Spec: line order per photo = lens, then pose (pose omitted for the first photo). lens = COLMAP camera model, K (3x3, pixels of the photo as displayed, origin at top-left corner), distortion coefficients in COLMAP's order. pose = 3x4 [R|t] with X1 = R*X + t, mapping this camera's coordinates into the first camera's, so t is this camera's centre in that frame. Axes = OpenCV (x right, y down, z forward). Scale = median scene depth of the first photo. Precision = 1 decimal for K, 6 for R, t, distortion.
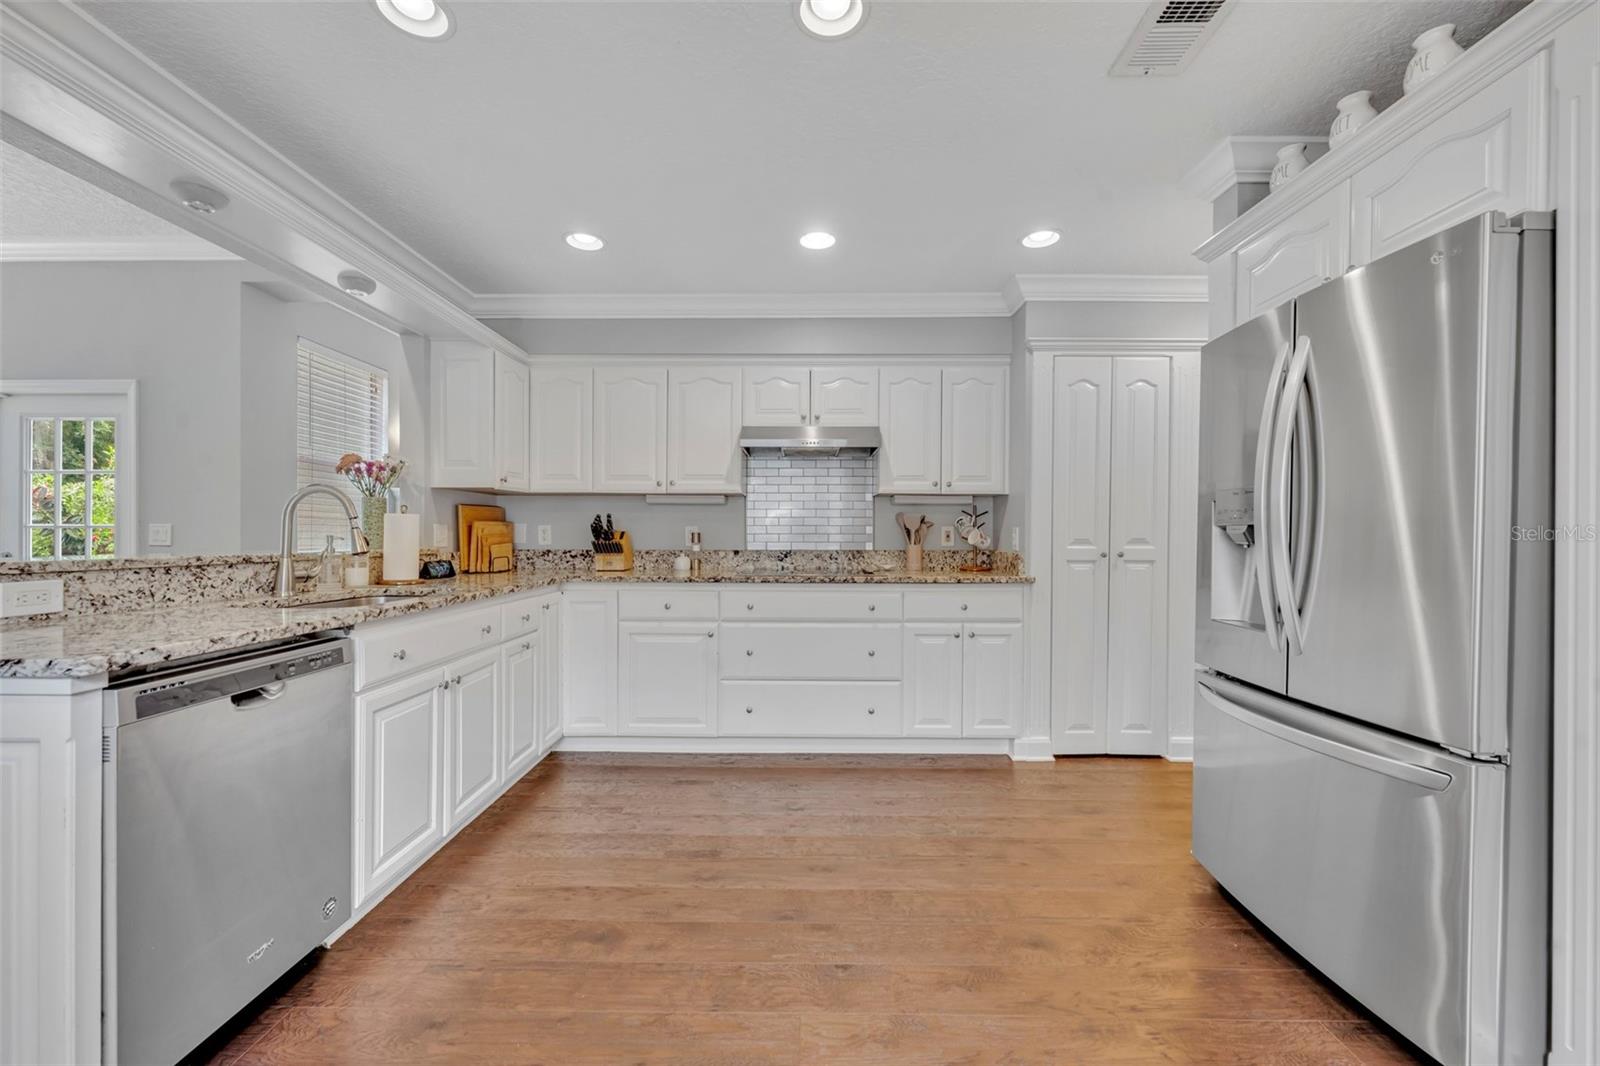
lens RADIAL K [[639.9, 0, 794.2], [0, 639.9, 539.5], [0, 0, 1]] dist [-0.001142, 0.000247]
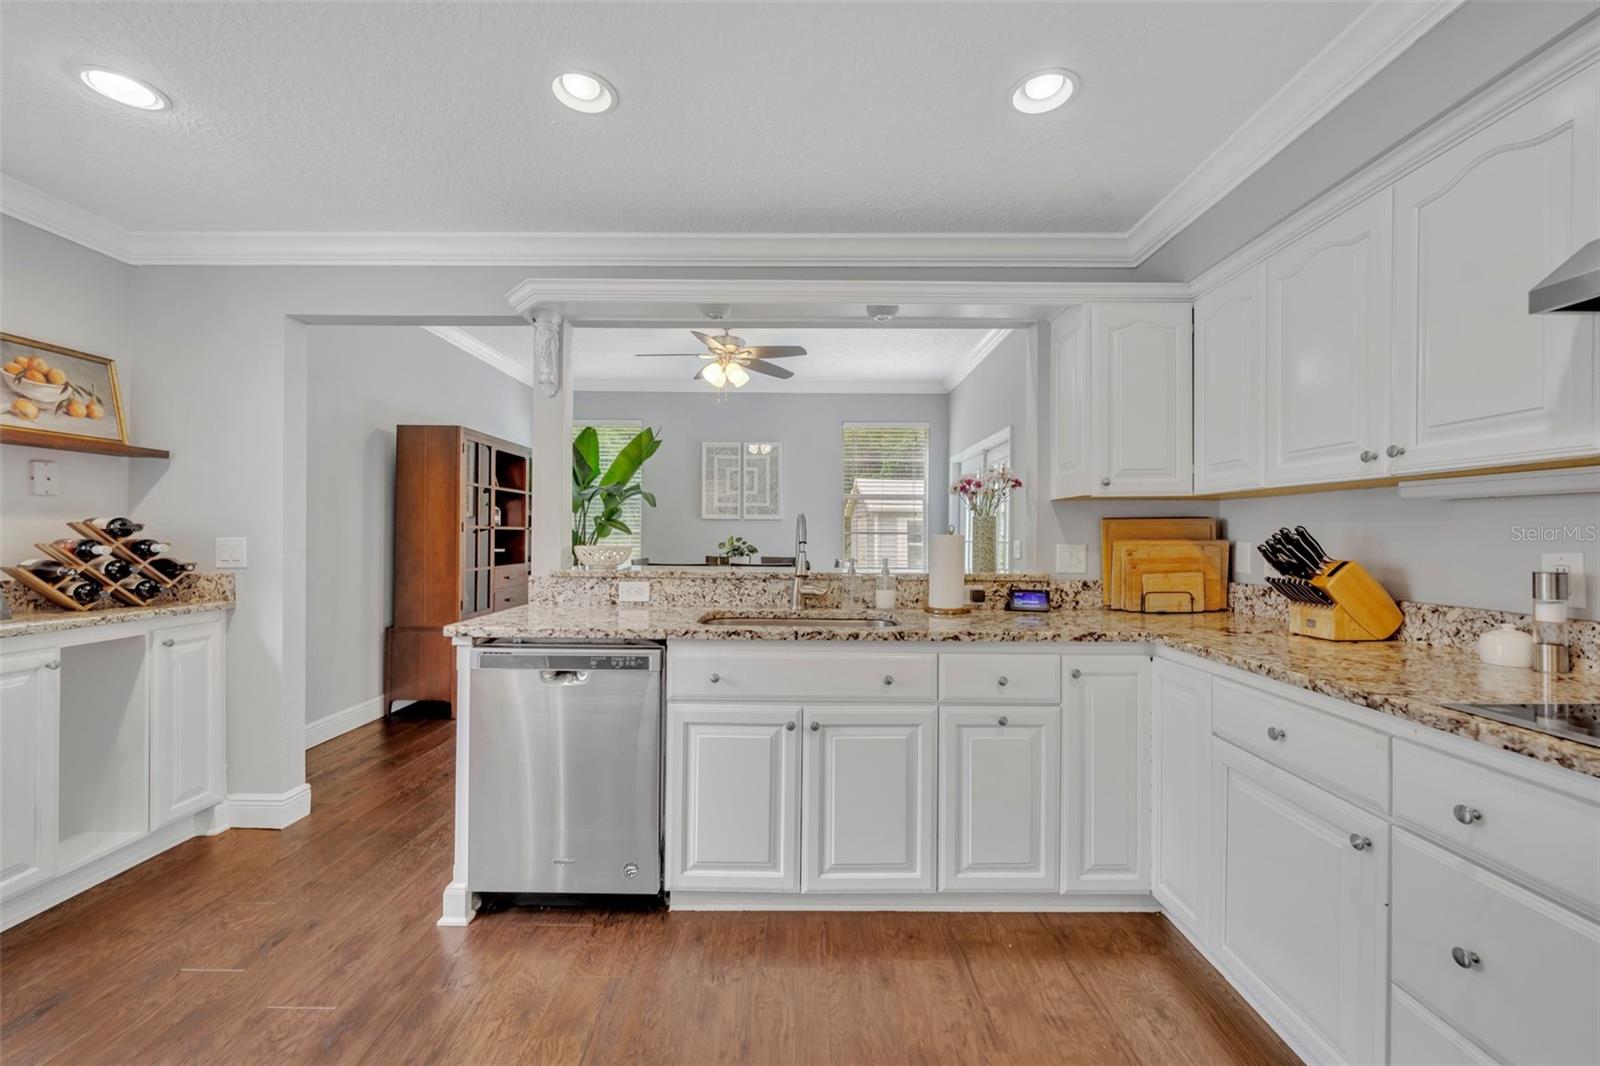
lens RADIAL K [[639.9, 0, 801.3], [0, 639.9, 533.3], [0, 0, 1]] dist [-0.001142, 0.000247]
pose [[0.012860, -0.006953, -0.999893, 0.481106], [-0.014769, 0.999865, -0.007143, -0.053991], [0.999808, 0.014859, 0.012756, 1.285873]]
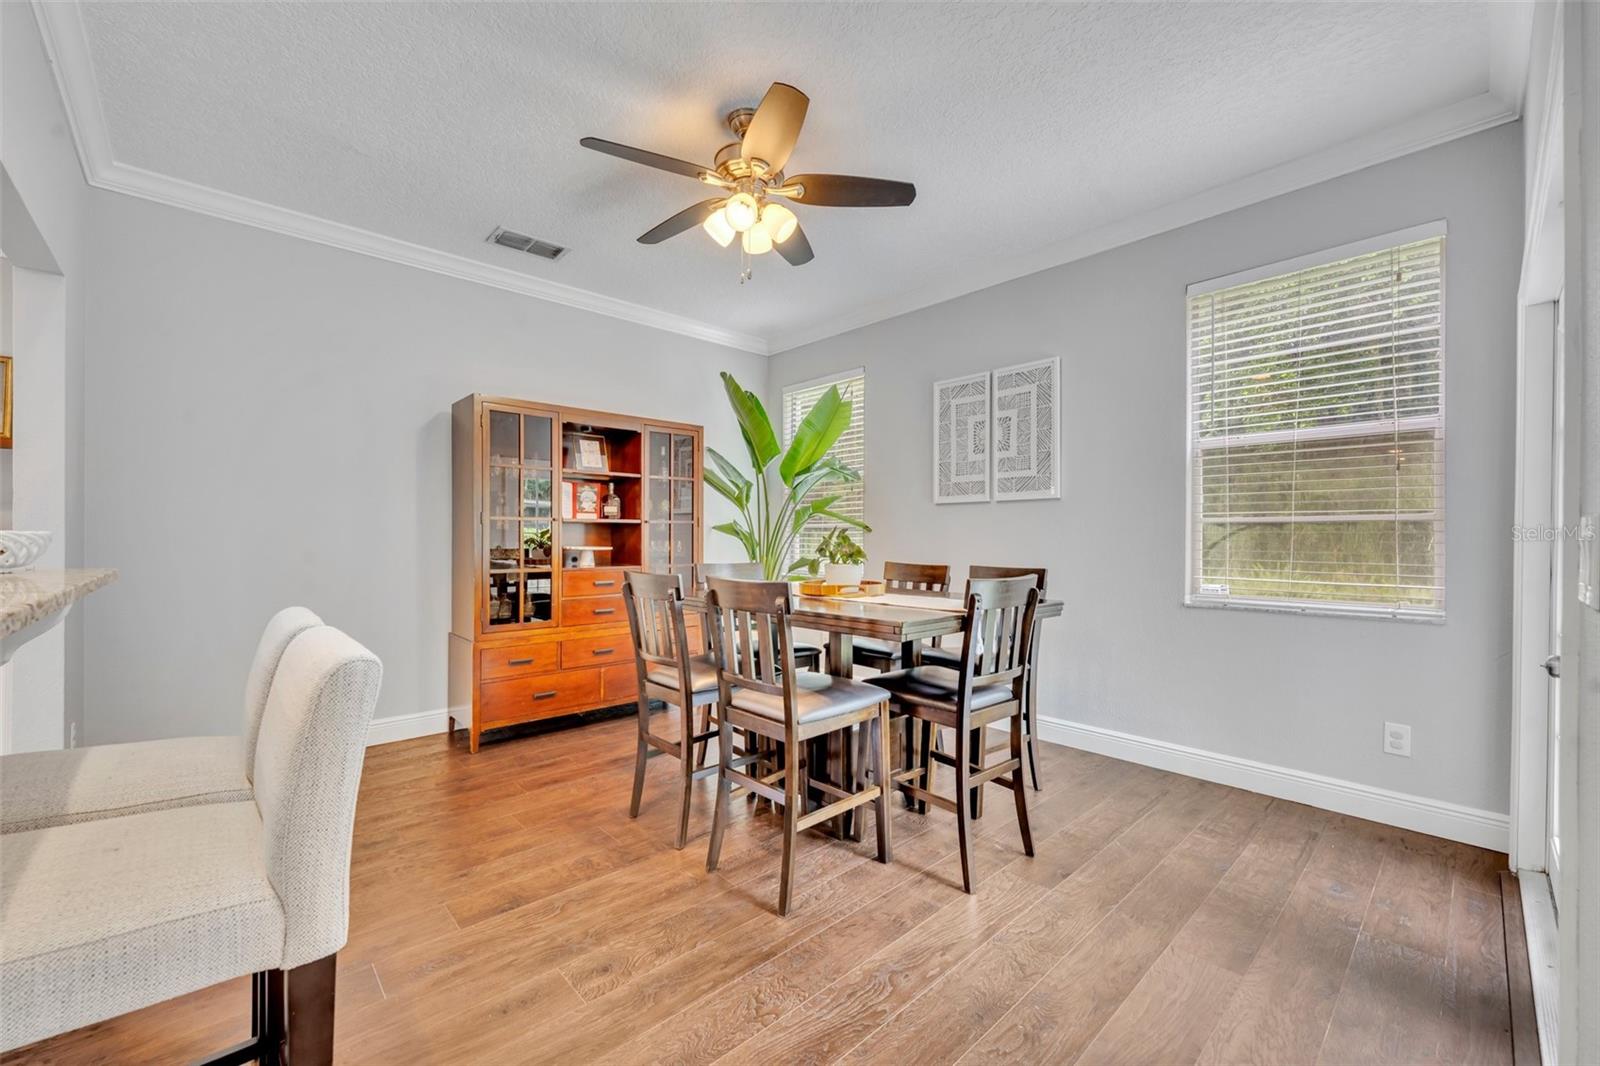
lens RADIAL K [[639.9, 0, 793.7], [0, 639.9, 535.1], [0, 0, 1]] dist [-0.001142, 0.000247]
pose [[-0.729191, -0.009438, -0.684245, -1.399718], [-0.011247, 0.999935, -0.001807, -0.028066], [0.684217, 0.006378, -0.729250, 2.184079]]
